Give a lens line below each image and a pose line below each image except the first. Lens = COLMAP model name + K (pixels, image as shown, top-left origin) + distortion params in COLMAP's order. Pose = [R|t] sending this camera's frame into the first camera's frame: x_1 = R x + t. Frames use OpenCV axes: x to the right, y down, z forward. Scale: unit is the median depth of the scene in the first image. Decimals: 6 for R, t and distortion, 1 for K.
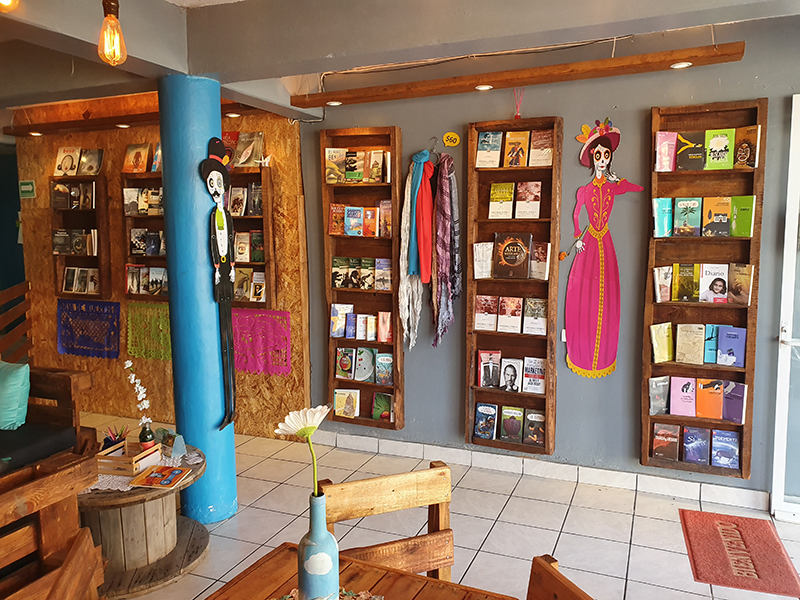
lens RADIAL K [[619.5, 0, 405.0], [0, 619.5, 298.7], [0, 0, 1]] dist [0.012984, 0.002821]
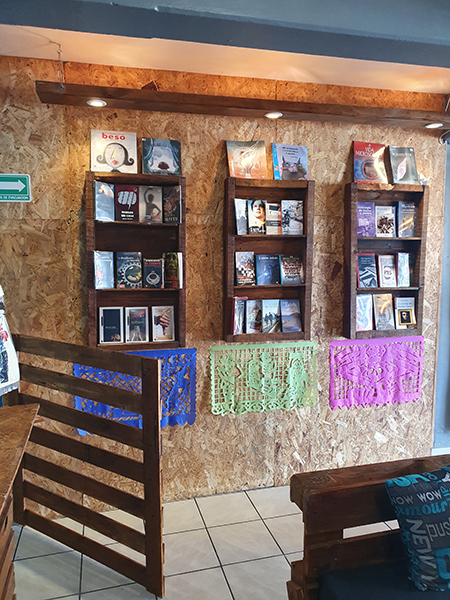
lens RADIAL K [[466.5, 0, 225.0], [0, 466.5, 300.0], [0, 0, 1]] dist [0.000352, 0.012383]
pose [[0.793621, -0.064611, 0.604972, -0.808567], [0.063114, 0.997723, 0.023762, -0.067177], [-0.605130, 0.019324, 0.795892, 0.553797]]
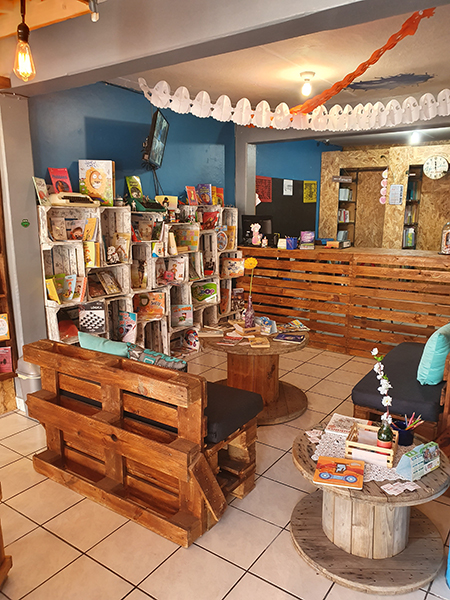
lens RADIAL K [[464.6, 0, 230.1], [0, 464.6, 307.0], [0, 0, 1]] dist [0.012984, 0.002821]
pose [[-0.206700, 0.212830, -0.954975, 0.155700], [-0.112142, 0.964468, 0.239219, -0.062327], [0.971956, 0.156540, -0.175489, 0.527129]]
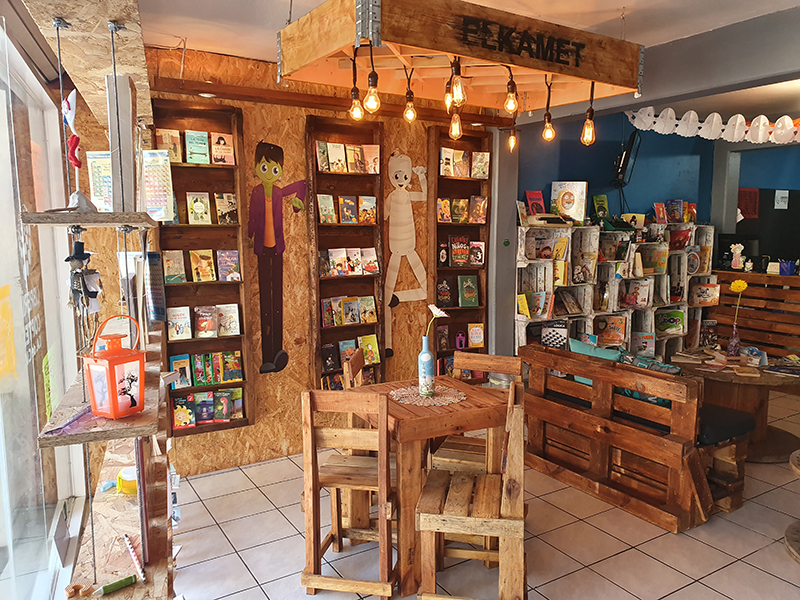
lens RADIAL K [[624.2, 0, 400.0], [0, 624.2, 300.0], [0, 0, 1]] dist [0.011442, 0.001014]
pose [[-0.579437, 0.114265, -0.806967, 0.464423], [-0.084748, 0.976309, 0.199095, -0.079032], [0.810599, 0.183752, -0.556026, 0.531707]]
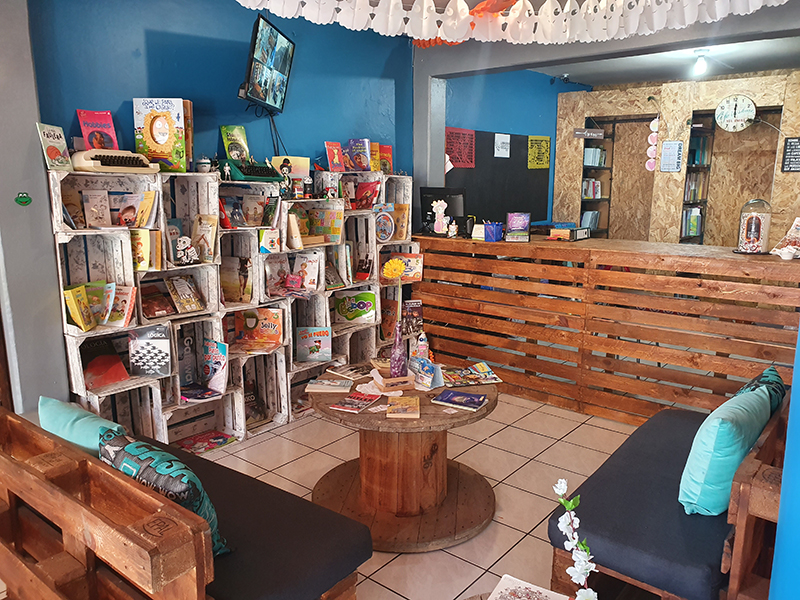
lens RADIAL K [[619.5, 0, 405.0], [0, 619.5, 298.7], [0, 0, 1]] dist [0.012984, 0.002821]
pose [[-0.286246, 0.191650, -0.938794, -0.023167], [-0.110160, 0.966712, 0.230938, -0.063670], [0.951803, 0.169522, -0.255605, 0.577706]]
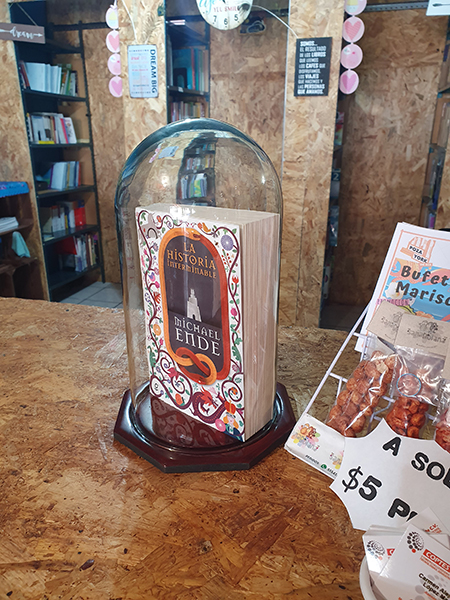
lens RADIAL K [[466.5, 0, 225.0], [0, 466.5, 300.0], [0, 0, 1]] dist [0.000352, 0.012383]
pose [[0.113214, 0.352251, -0.929033, -0.753881], [-0.113726, 0.933493, 0.340083, -0.053768], [0.987040, 0.067153, 0.145745, 0.758877]]
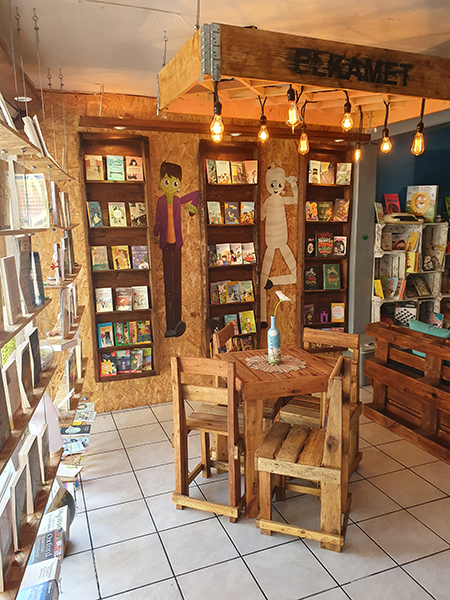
lens RADIAL K [[468.1, 0, 218.3], [0, 468.1, 304.8], [0, 0, 1]] dist [0.011442, 0.001014]
pose [[-0.722057, 0.146661, -0.676109, 0.395614], [-0.054802, 0.962076, 0.267218, -0.087144], [0.689659, 0.229999, -0.686637, 0.561428]]
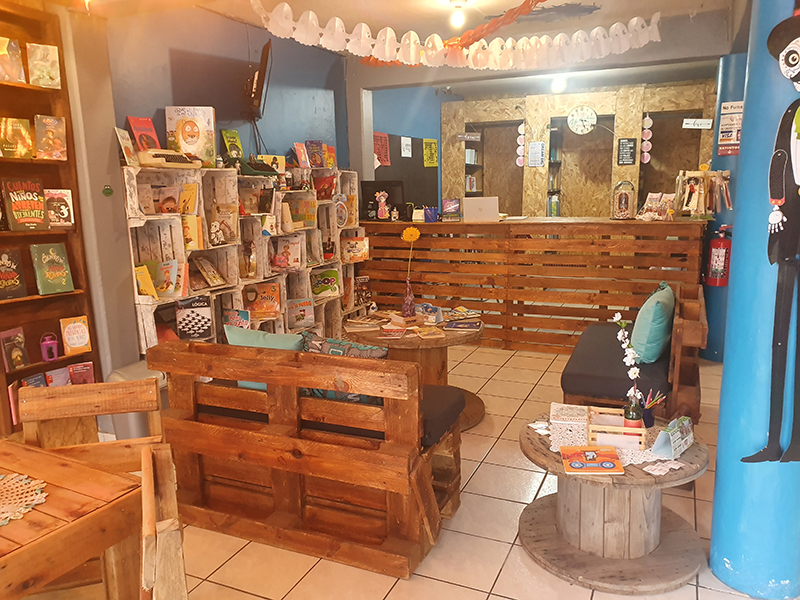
lens RADIAL K [[622.0, 0, 398.2], [0, 622.0, 304.5], [0, 0, 1]] dist [0.000352, 0.012383]
pose [[-0.027870, 0.202173, -0.978953, 0.209629], [-0.092885, 0.974573, 0.203913, -0.029169], [0.995287, 0.096613, -0.008382, 0.421876]]
